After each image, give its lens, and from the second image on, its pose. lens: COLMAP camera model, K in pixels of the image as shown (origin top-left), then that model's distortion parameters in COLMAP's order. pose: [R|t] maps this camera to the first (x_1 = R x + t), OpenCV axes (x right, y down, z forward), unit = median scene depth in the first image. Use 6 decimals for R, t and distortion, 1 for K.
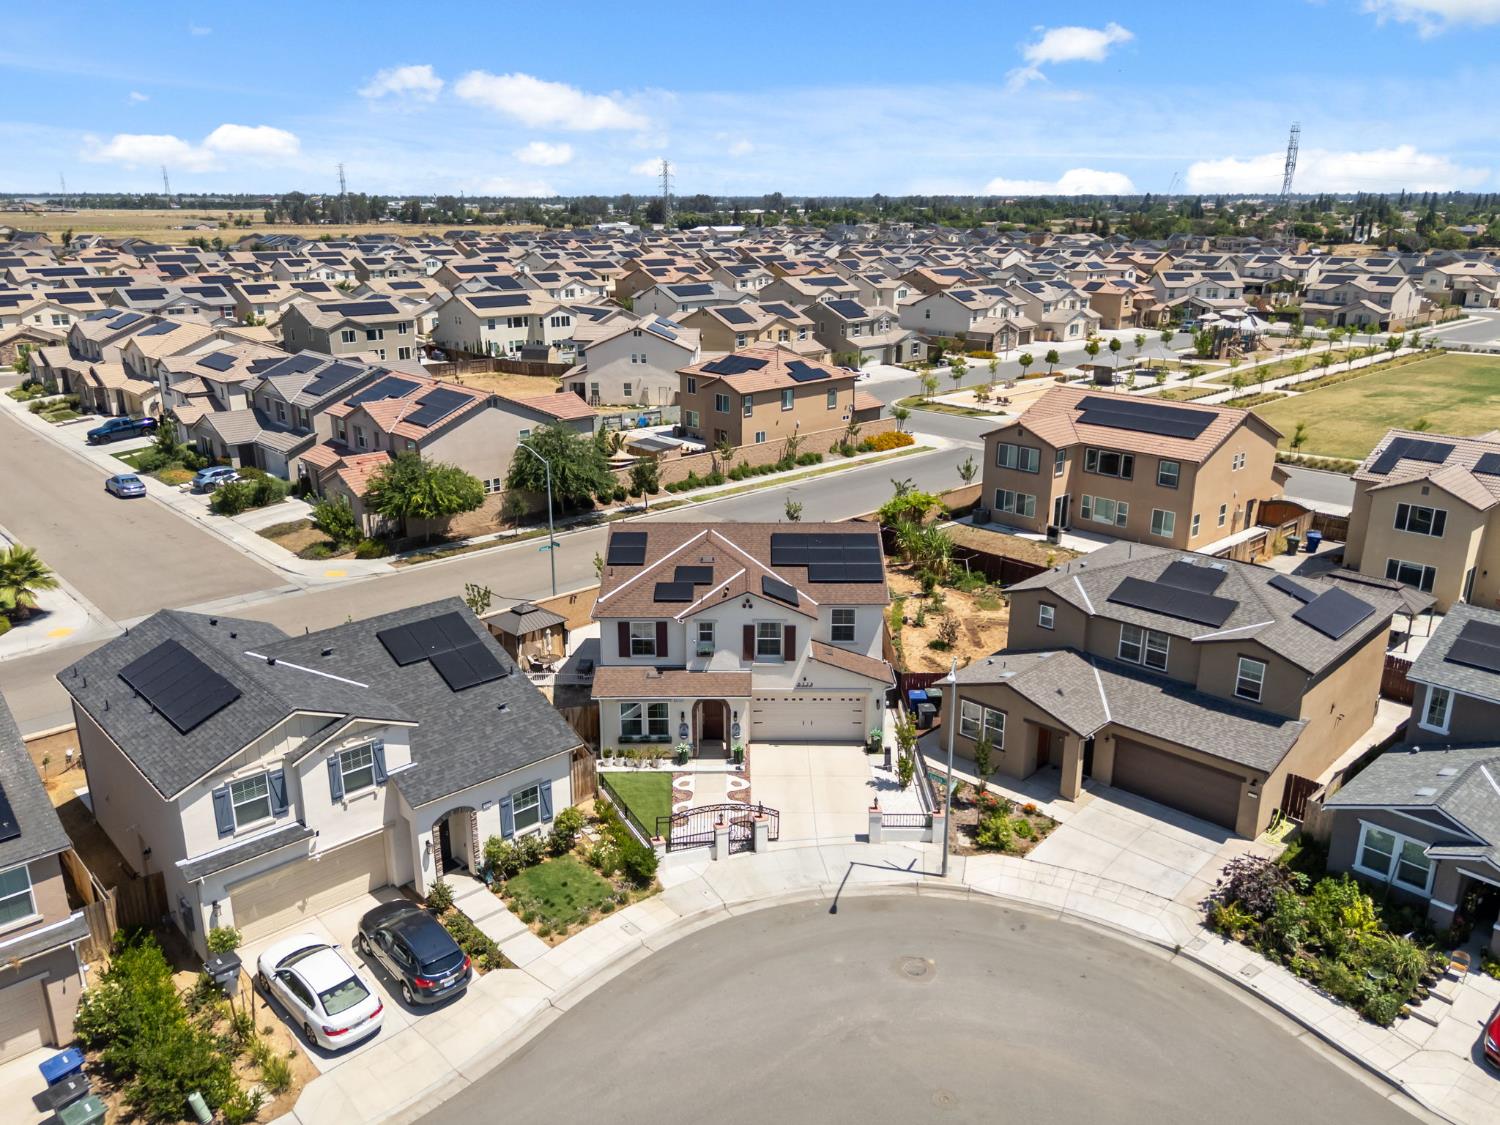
lens RADIAL K [[1133.5, 0, 750.0], [0, 1133.5, 562.5], [0, 0, 1]] dist [0.065470, -0.059618]
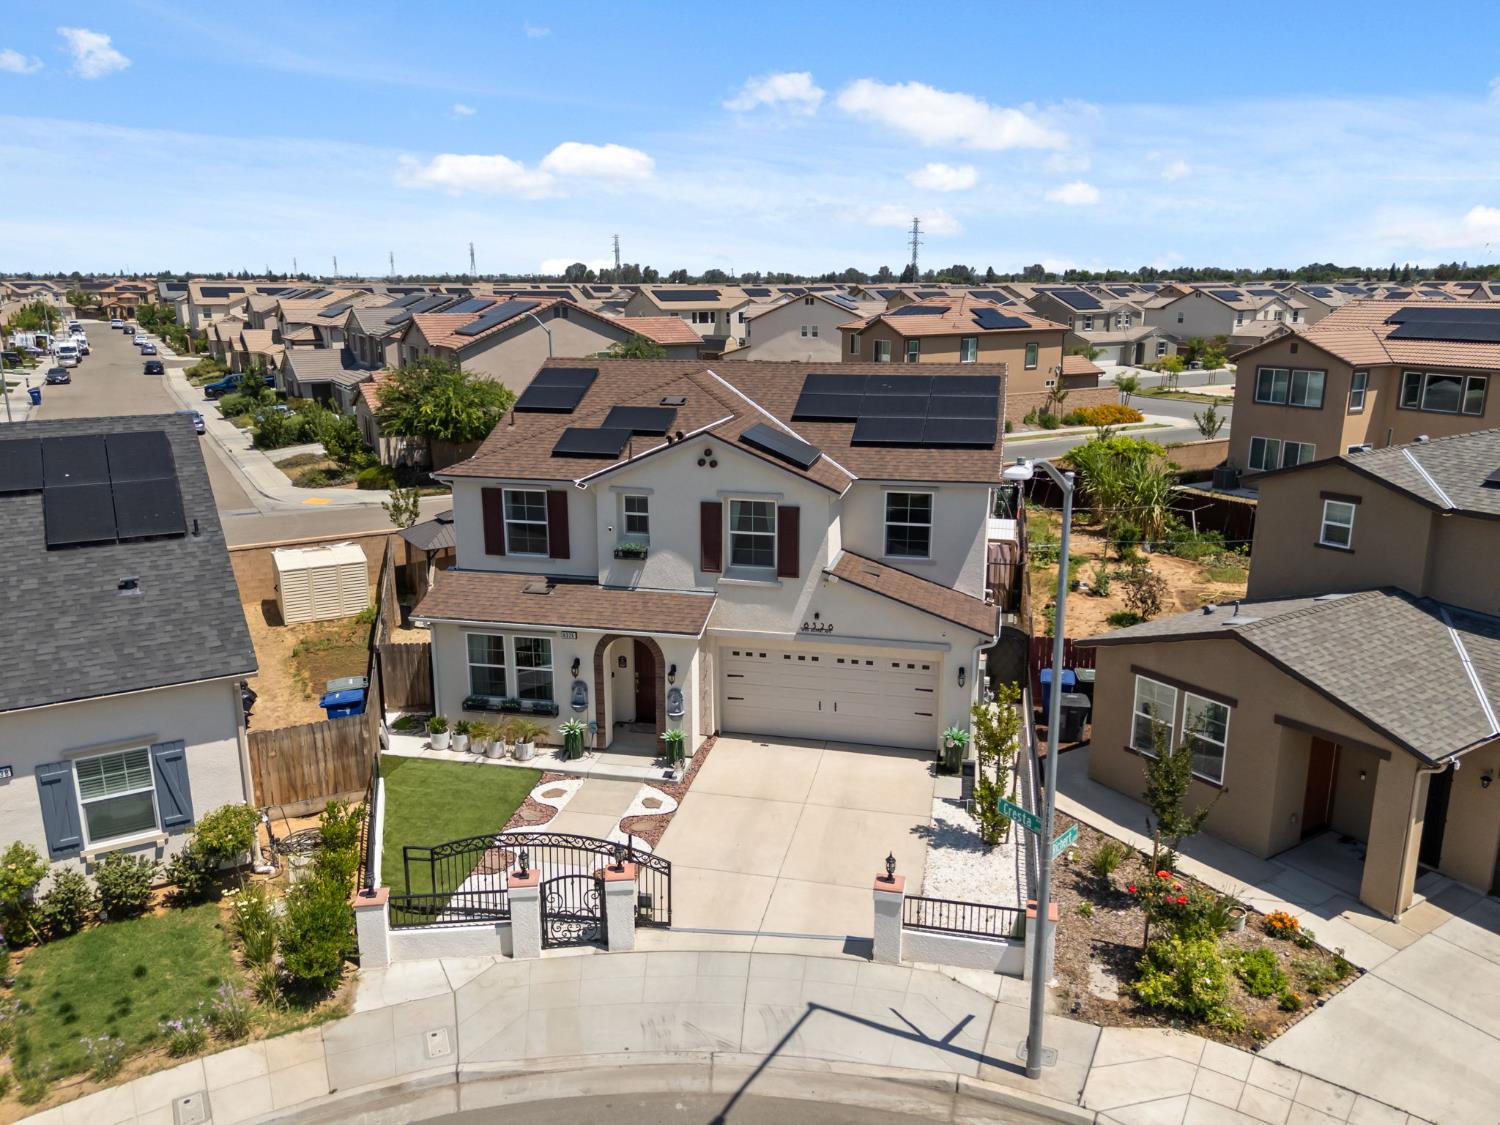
lens RADIAL K [[1106.1, 0, 750.0], [0, 1106.1, 562.5], [0, 0, 1]] dist [0.061582, -0.052497]
pose [[0.974822, 0.051306, -0.217003, 0.128045], [-0.064302, 0.996509, -0.053253, 0.108877], [0.213513, 0.065866, 0.974717, 0.508551]]
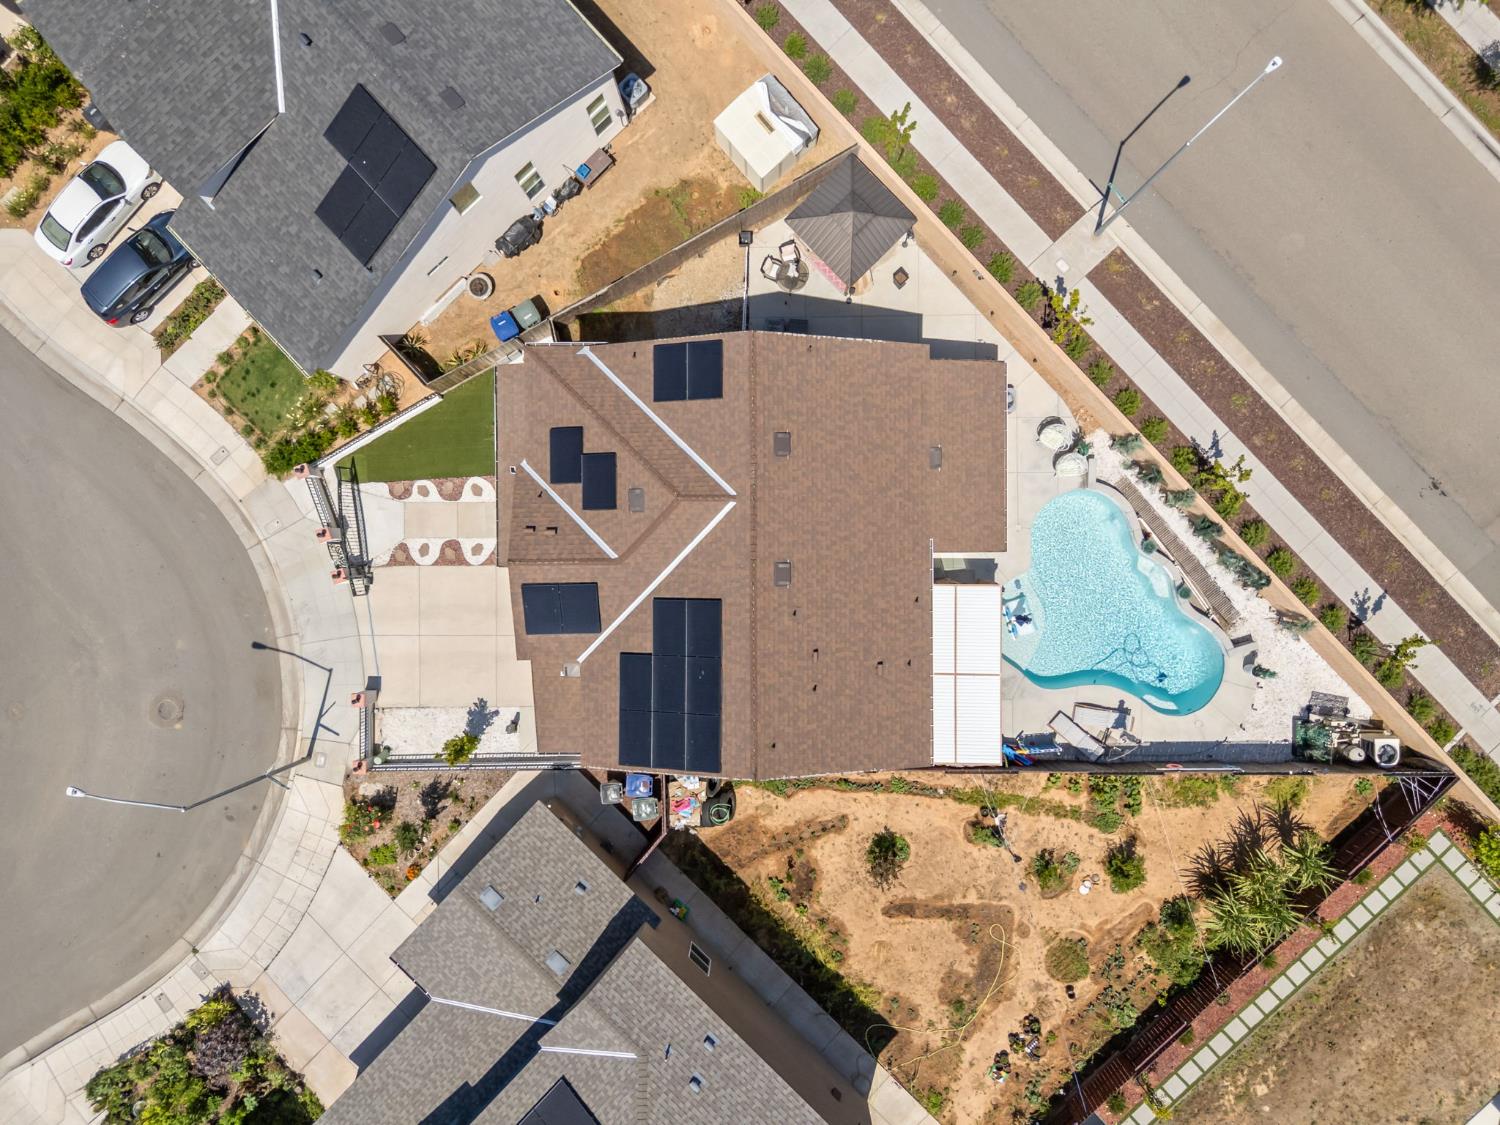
lens RADIAL K [[1106.1, 0, 750.0], [0, 1106.1, 562.5], [0, 0, 1]] dist [0.061582, -0.052497]
pose [[0.001916, 0.999984, -0.005309, 0.002924], [-0.287695, 0.005636, 0.957705, -0.666014], [0.957720, -0.000308, 0.287702, 0.928163]]
